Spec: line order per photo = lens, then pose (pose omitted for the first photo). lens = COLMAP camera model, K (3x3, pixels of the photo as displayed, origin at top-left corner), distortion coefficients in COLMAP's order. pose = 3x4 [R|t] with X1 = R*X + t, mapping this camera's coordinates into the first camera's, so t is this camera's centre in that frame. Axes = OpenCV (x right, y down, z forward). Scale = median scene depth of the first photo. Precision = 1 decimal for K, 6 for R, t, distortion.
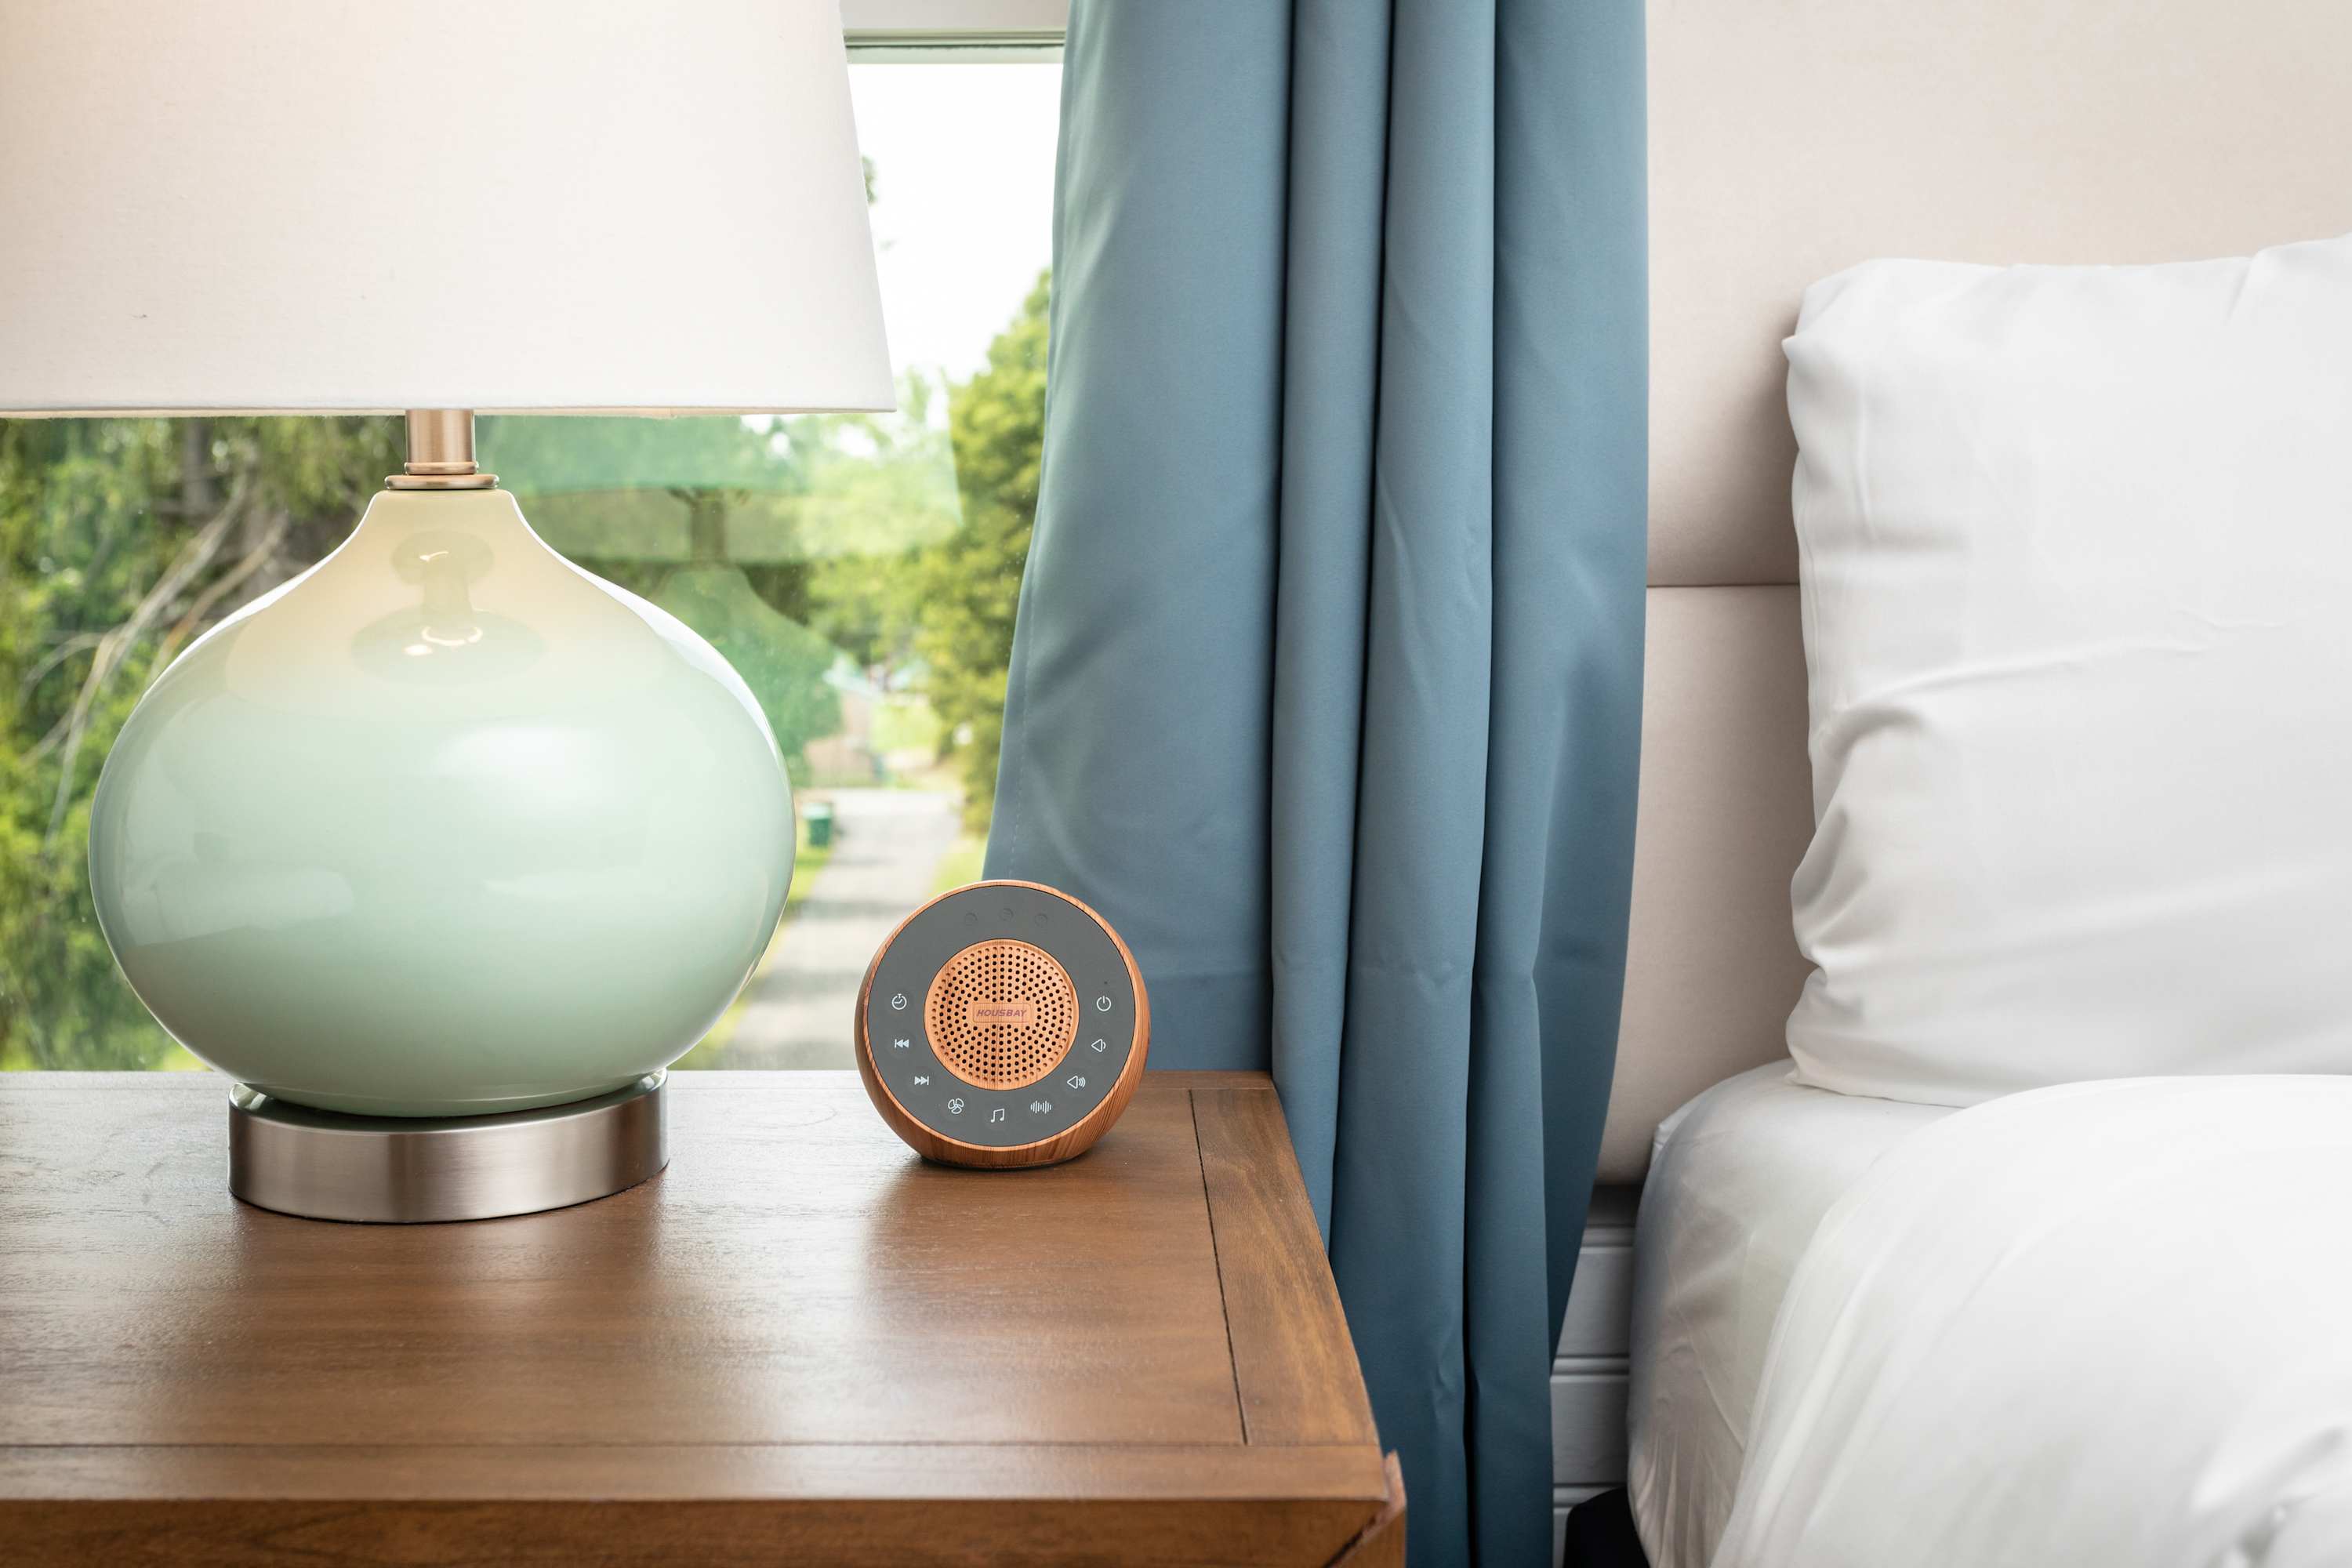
lens RADIAL K [[2703.2, 0, 1169.3], [0, 2703.2, 685.1], [0, 0, 1]] dist [0.050341, -0.004099]
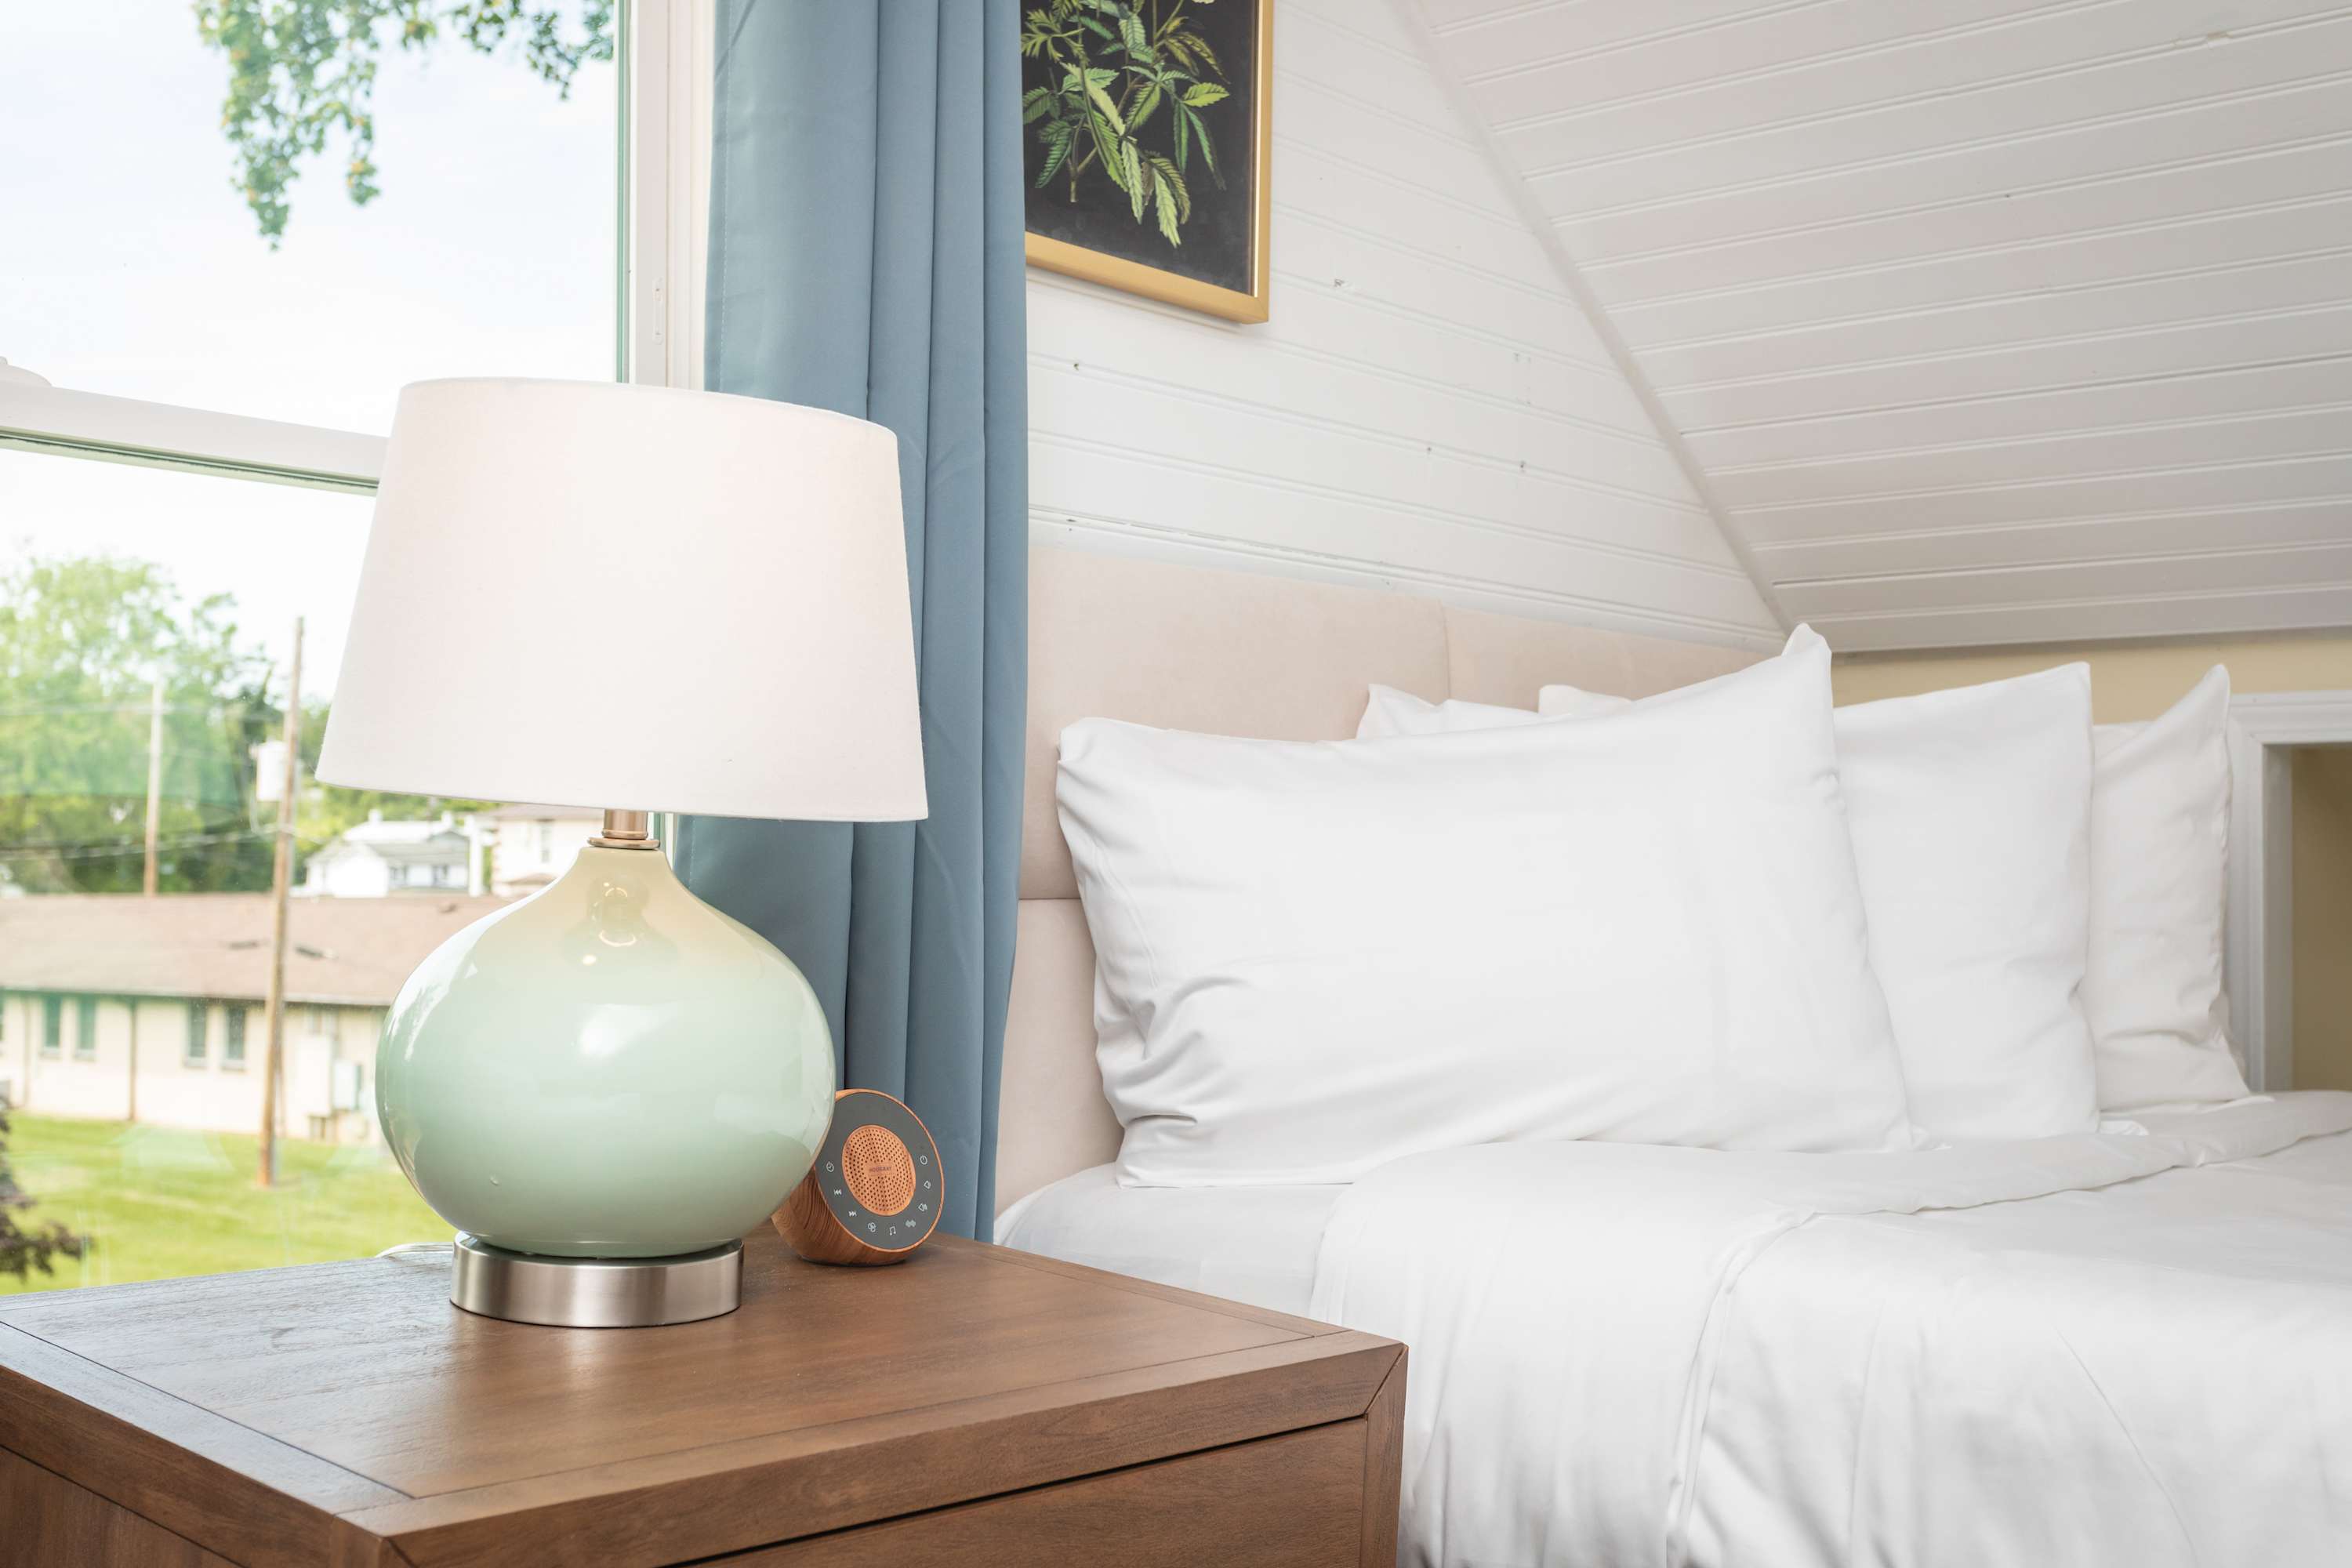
lens RADIAL K [[2703.2, 0, 1169.3], [0, 2703.2, 685.1], [0, 0, 1]] dist [0.050341, -0.004099]
pose [[0.678069, 0.063904, 0.732215, -1.187273], [-0.001954, 0.996366, -0.085148, -0.033762], [-0.734996, 0.056305, 0.675730, -0.270766]]
